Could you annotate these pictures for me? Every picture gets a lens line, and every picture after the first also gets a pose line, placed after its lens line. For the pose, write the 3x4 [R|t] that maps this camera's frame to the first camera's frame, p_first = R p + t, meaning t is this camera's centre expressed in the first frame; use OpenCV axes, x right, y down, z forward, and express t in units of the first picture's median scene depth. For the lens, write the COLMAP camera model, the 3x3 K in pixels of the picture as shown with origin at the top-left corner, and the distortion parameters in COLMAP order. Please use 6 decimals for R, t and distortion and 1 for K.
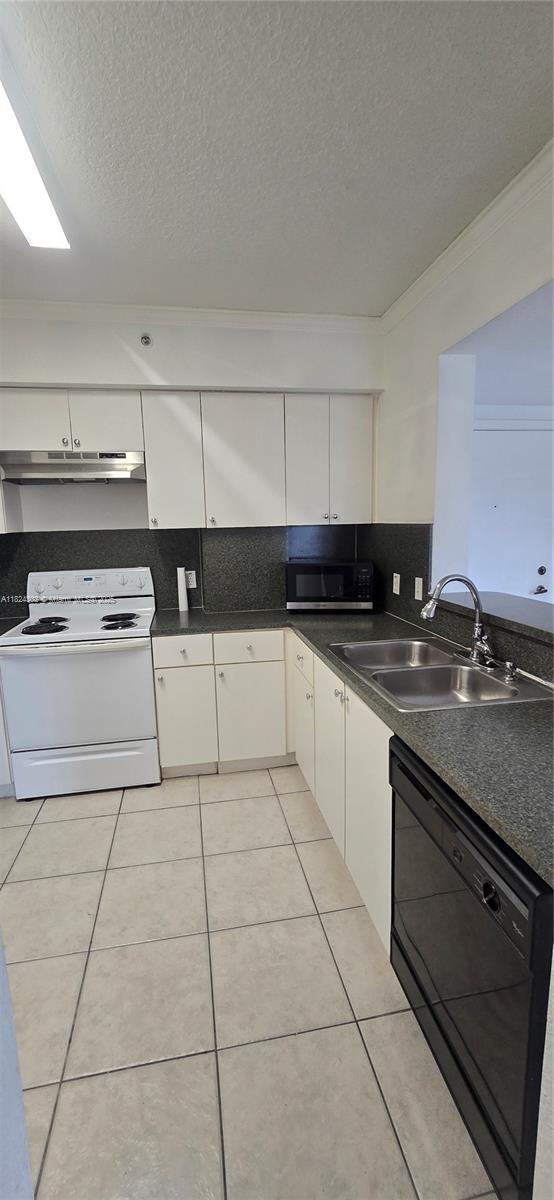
lens RADIAL K [[491.4, 0, 272.0], [0, 491.4, 601.4], [0, 0, 1]] dist [-0.000442, 0.000202]
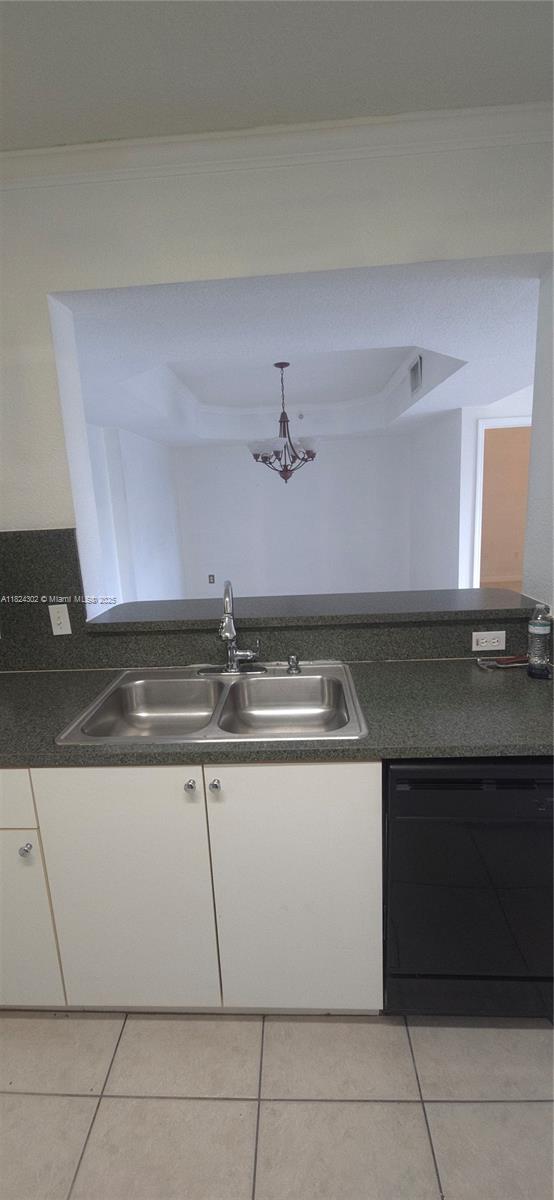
lens RADIAL K [[488.2, 0, 273.4], [0, 488.2, 596.6], [0, 0, 1]] dist [0.004465, -0.003594]
pose [[0.222344, -0.181624, 0.957902, -0.290268], [0.201646, 0.969819, 0.137078, -0.087290], [-0.953888, 0.162678, 0.252257, 0.480432]]
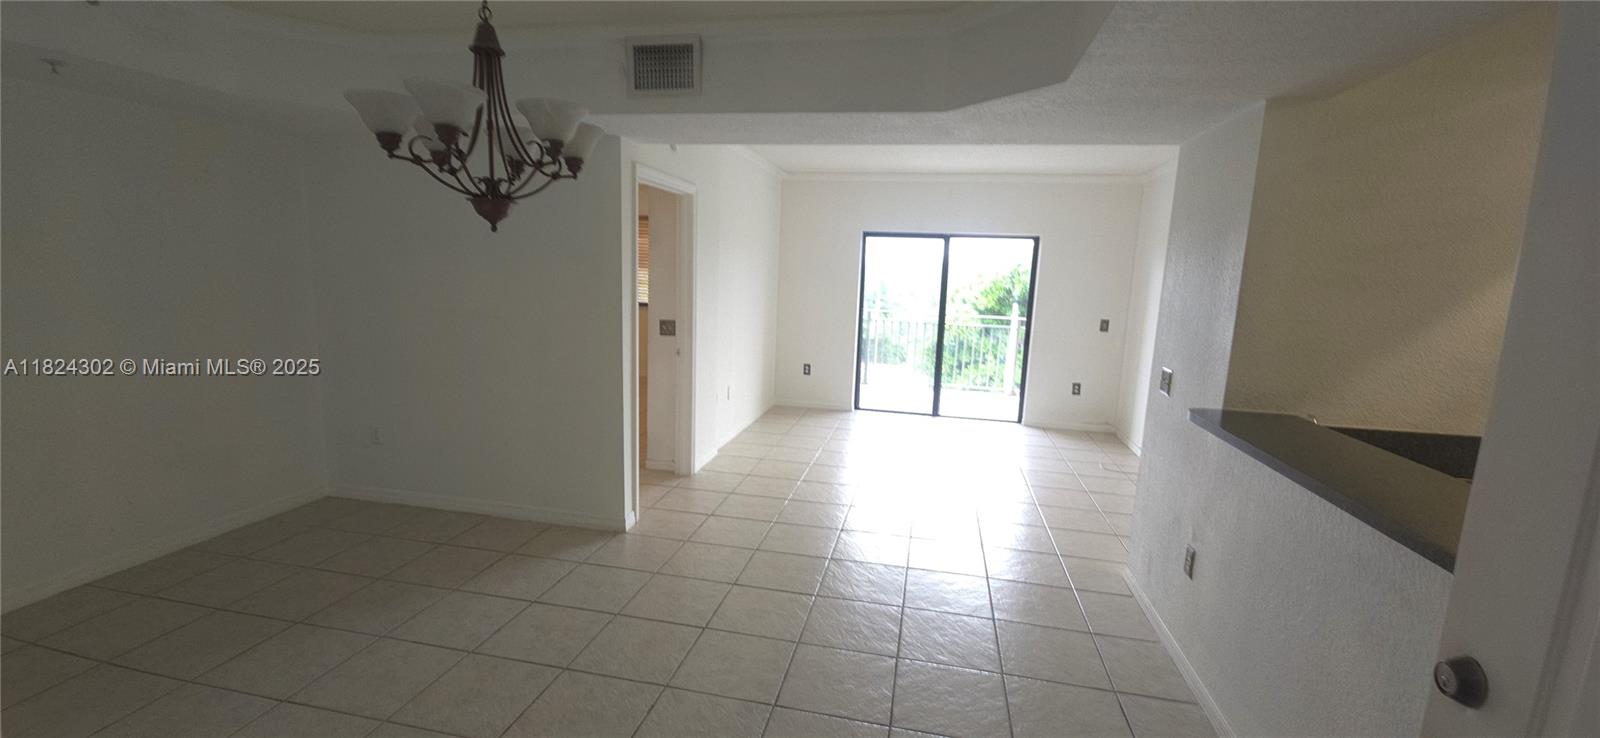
lens RADIAL K [[652.2, 0, 800.0], [0, 652.2, 369.0], [0, 0, 1]] dist [0.000176, -0.000586]
pose [[-0.929393, -0.067495, 0.362868, 0.687906], [0.043061, 0.956595, 0.288220, -0.263982], [-0.366571, 0.283495, -0.886147, 1.333384]]
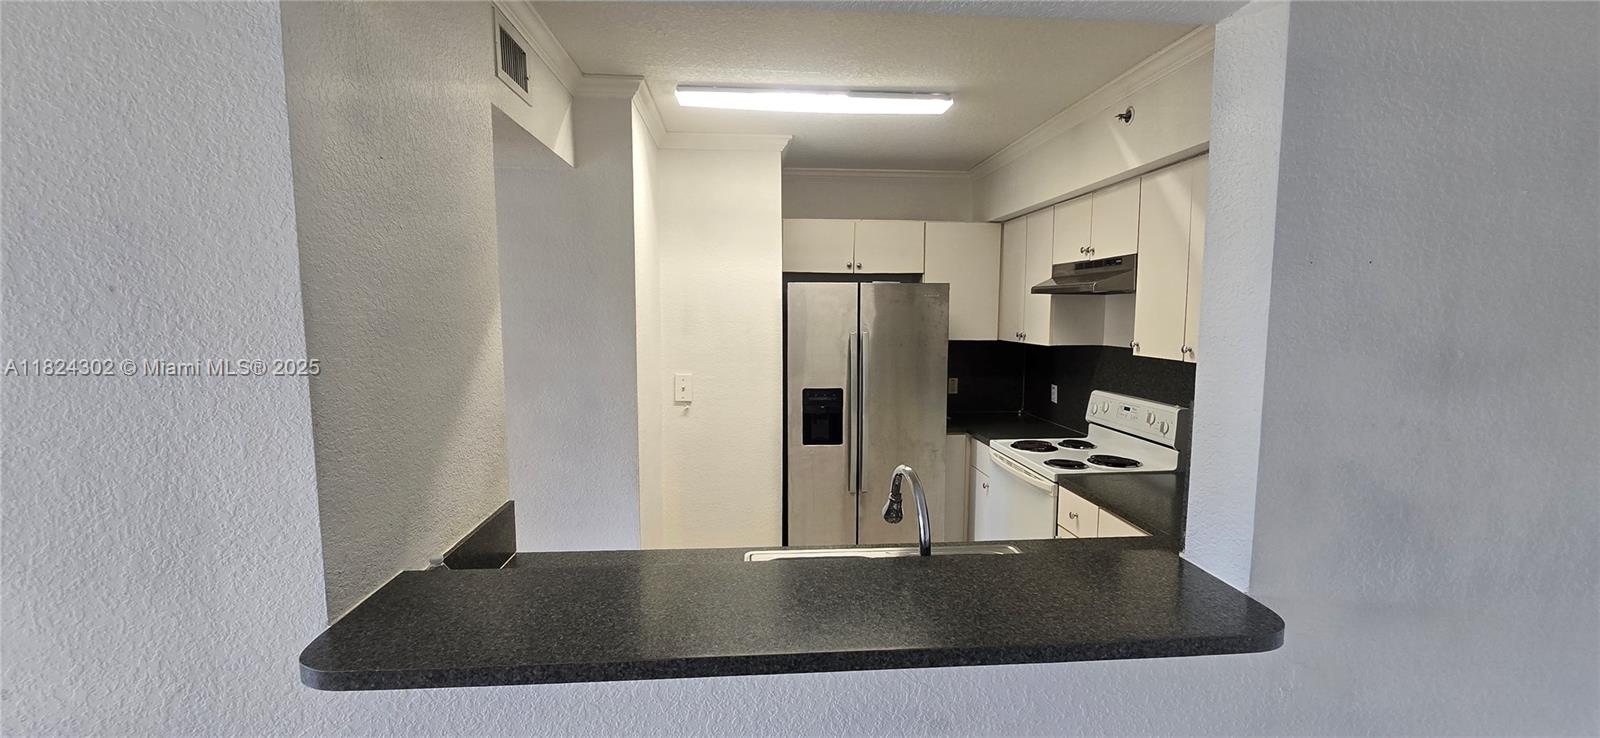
lens RADIAL K [[649.3, 0, 798.4], [0, 649.3, 373.5], [0, 0, 1]] dist [0.000647, -0.000755]
pose [[-0.097131, 0.119951, -0.988017, 0.822252], [-0.160650, 0.977804, 0.134504, -0.179786], [0.982221, 0.171789, -0.075704, 0.610359]]
